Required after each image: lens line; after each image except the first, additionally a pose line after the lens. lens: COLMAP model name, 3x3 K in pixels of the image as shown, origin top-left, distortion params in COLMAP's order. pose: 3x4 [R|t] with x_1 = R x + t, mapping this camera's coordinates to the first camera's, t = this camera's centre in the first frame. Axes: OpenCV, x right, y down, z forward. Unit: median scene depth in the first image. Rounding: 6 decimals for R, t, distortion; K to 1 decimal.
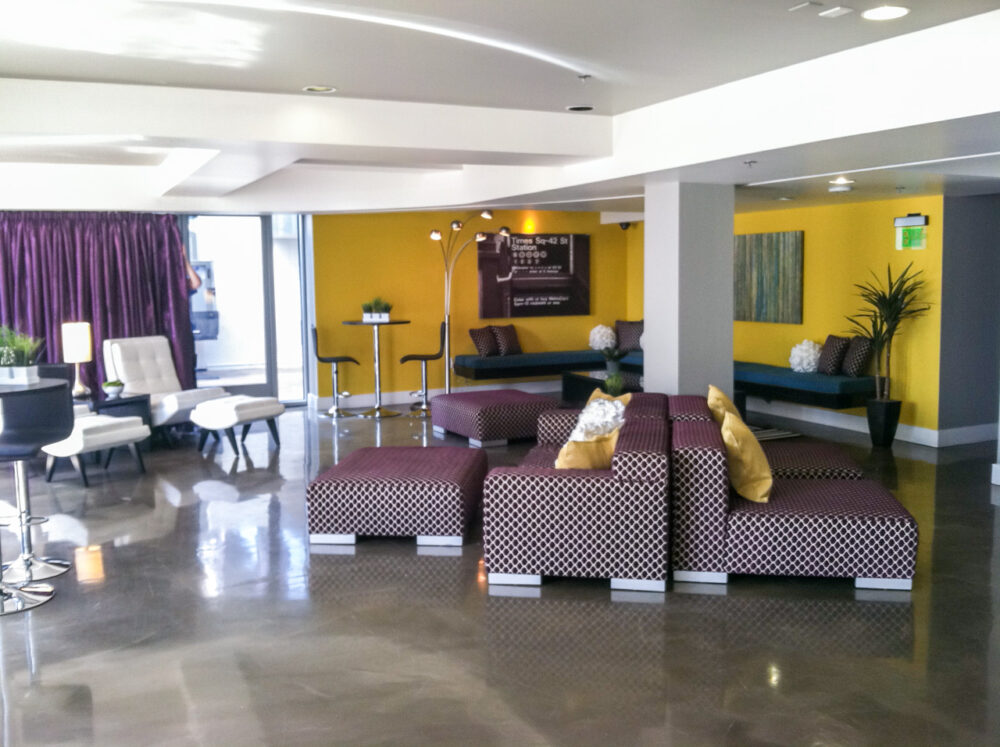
lens RADIAL K [[1004.9, 0, 500.0], [0, 1004.9, 373.5], [0, 0, 1]] dist [0.004973, -0.013417]
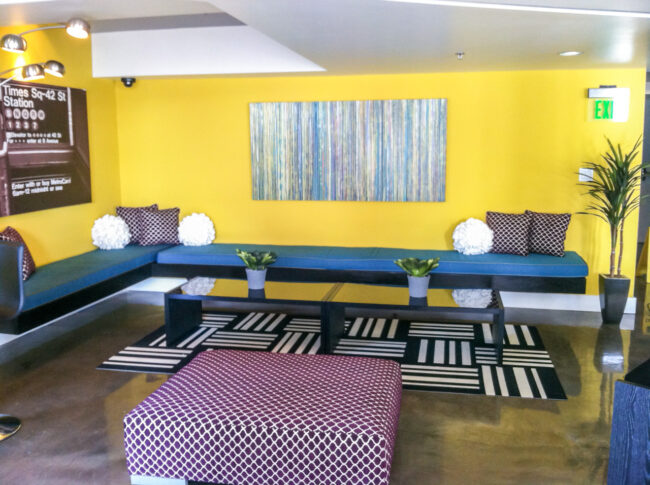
lens RADIAL K [[653.2, 0, 325.0], [0, 653.2, 242.5], [0, 0, 1]] dist [0.004973, -0.013417]
pose [[0.595915, -0.110882, 0.795356, -0.195803], [0.075551, 0.993770, 0.081937, -0.057376], [-0.799486, 0.011263, 0.600579, 0.602319]]
